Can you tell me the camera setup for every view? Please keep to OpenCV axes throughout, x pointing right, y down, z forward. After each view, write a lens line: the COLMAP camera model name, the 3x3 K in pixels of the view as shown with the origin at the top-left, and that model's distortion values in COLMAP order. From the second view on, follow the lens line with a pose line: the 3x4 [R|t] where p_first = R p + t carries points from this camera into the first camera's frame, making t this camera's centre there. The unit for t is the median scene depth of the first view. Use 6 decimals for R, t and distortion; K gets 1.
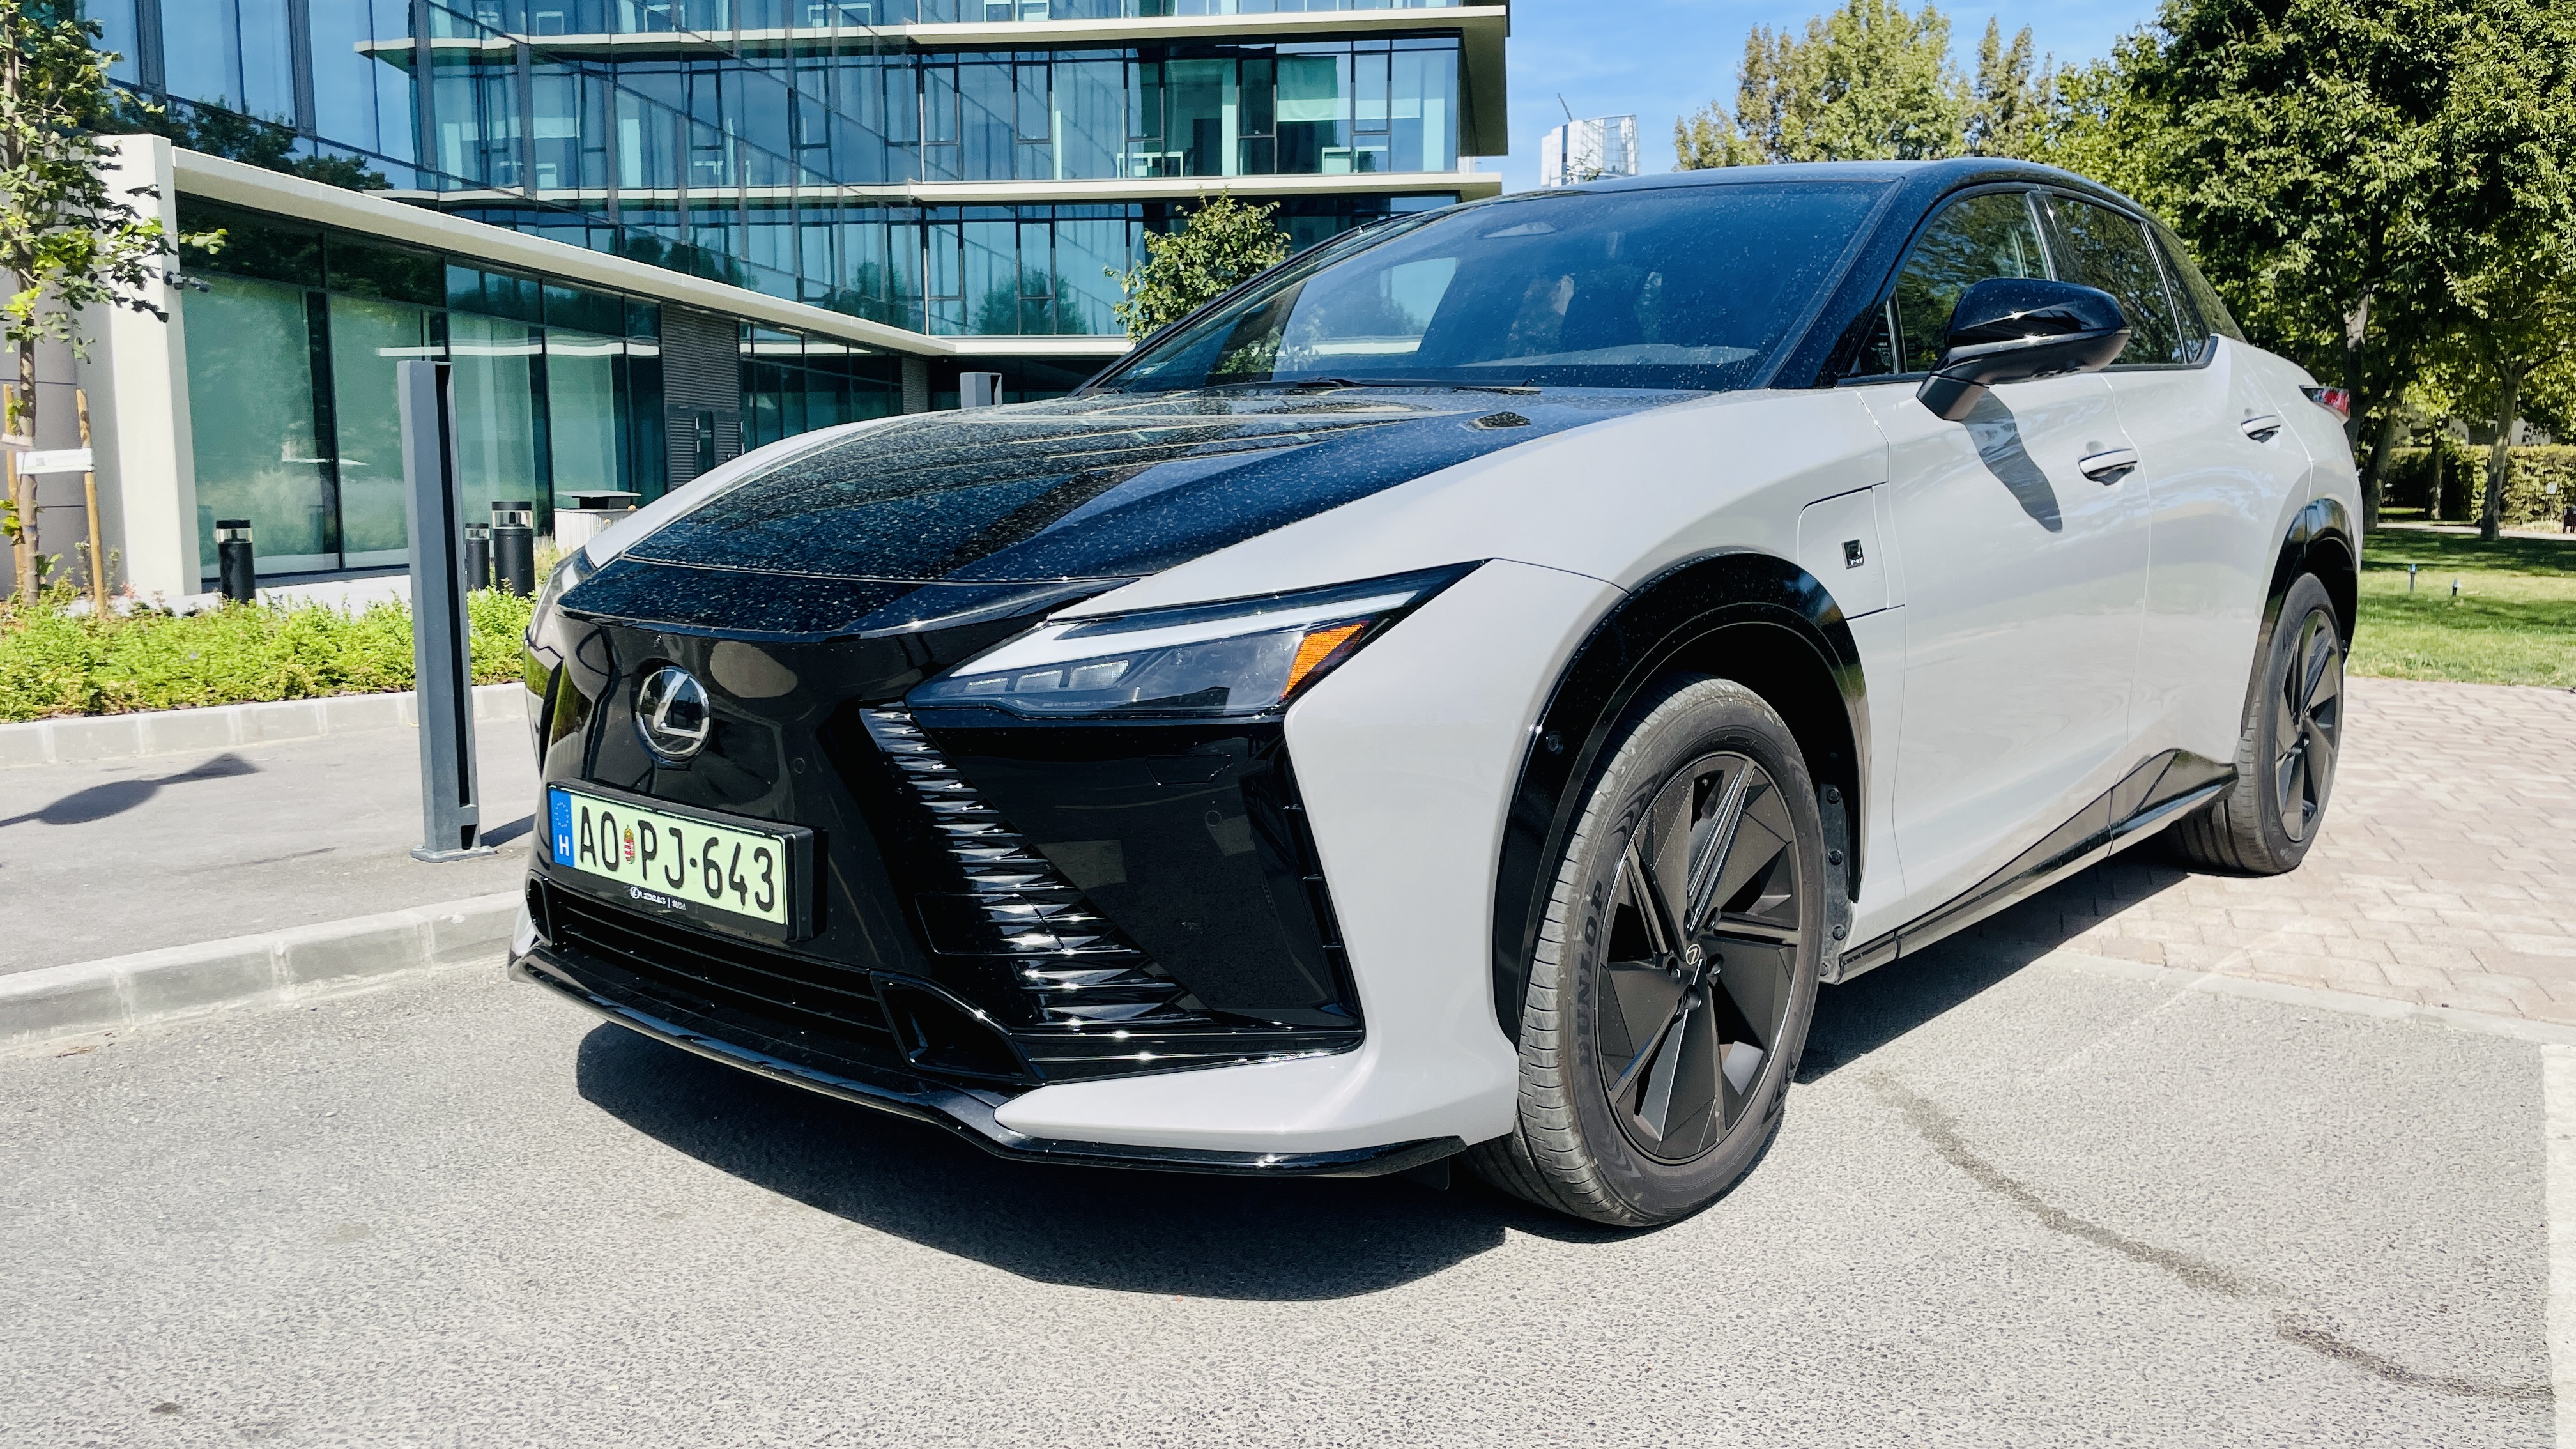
lens RADIAL K [[1925.2, 0, 1290.4], [0, 1925.2, 711.2], [0, 0, 1]] dist [0.048151, -0.086015]
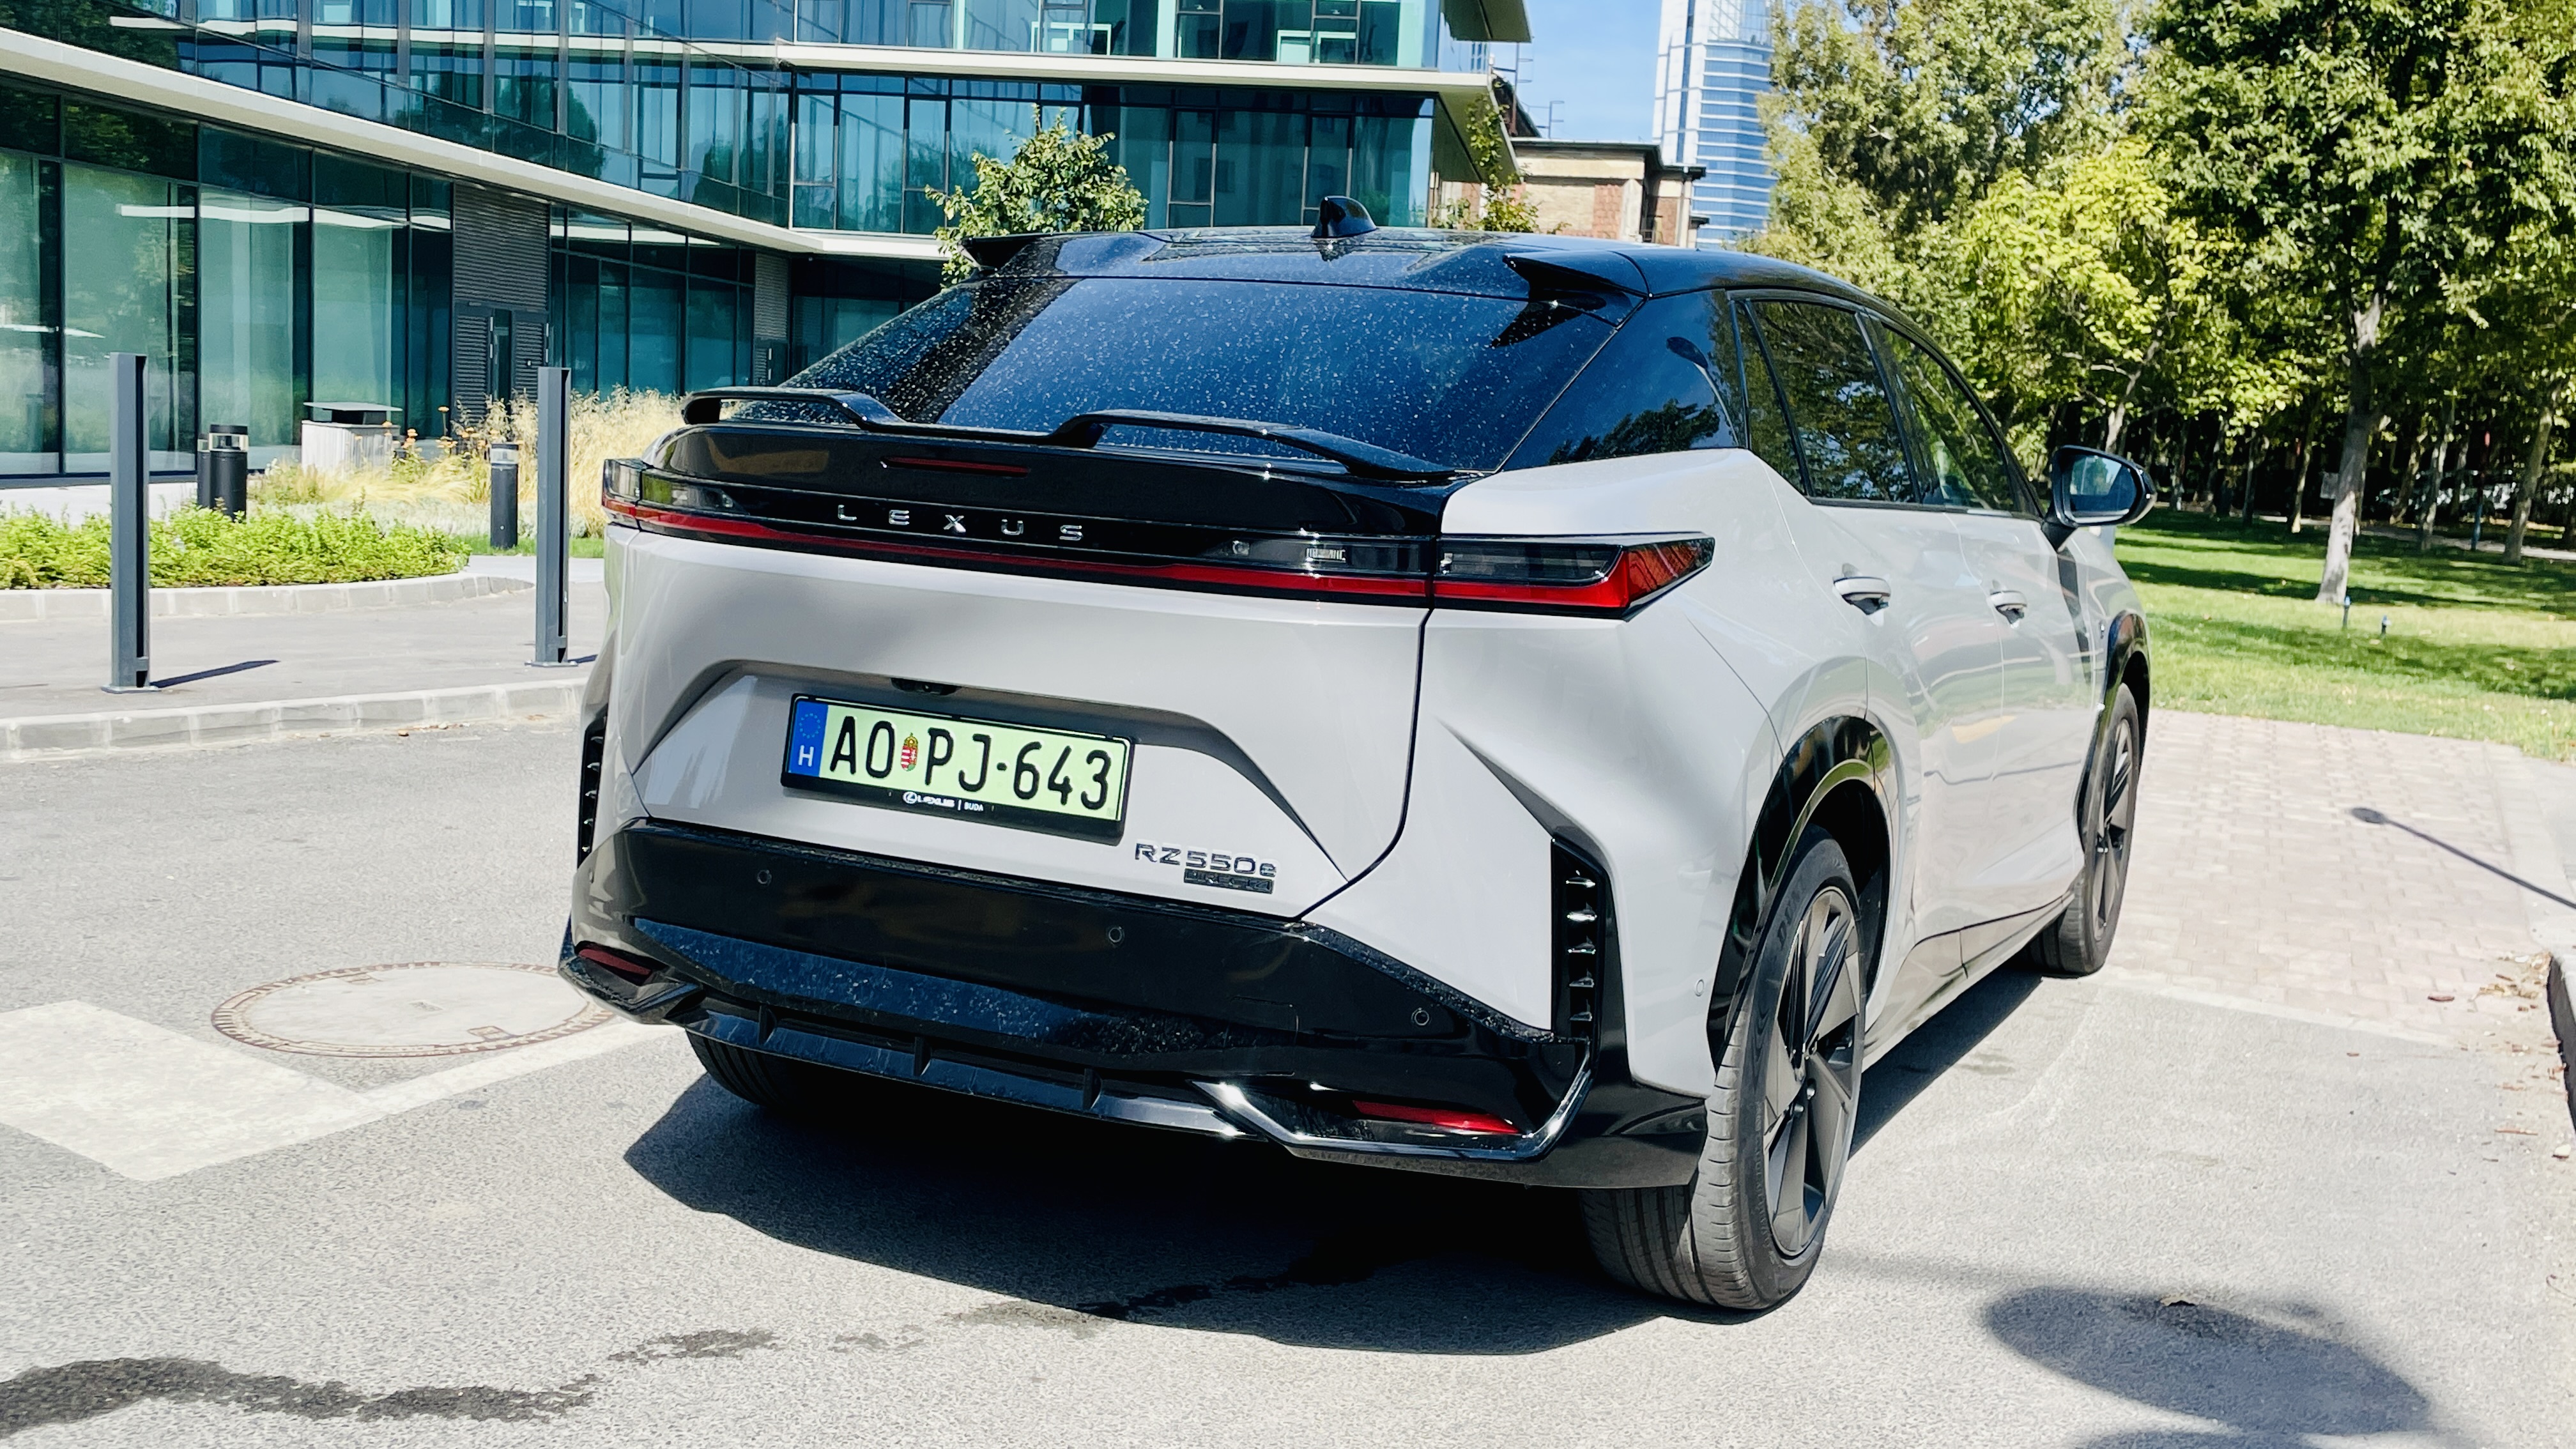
lens RADIAL K [[2399.4, 0, 1286.4], [0, 2399.4, 718.1], [0, 0, 1]] dist [0.035102, -0.010274]
pose [[0.998317, 0.055352, 0.017328, 0.052972], [-0.055398, 0.998462, 0.002195, 0.005405], [-0.017180, -0.003151, 0.999847, -0.108993]]
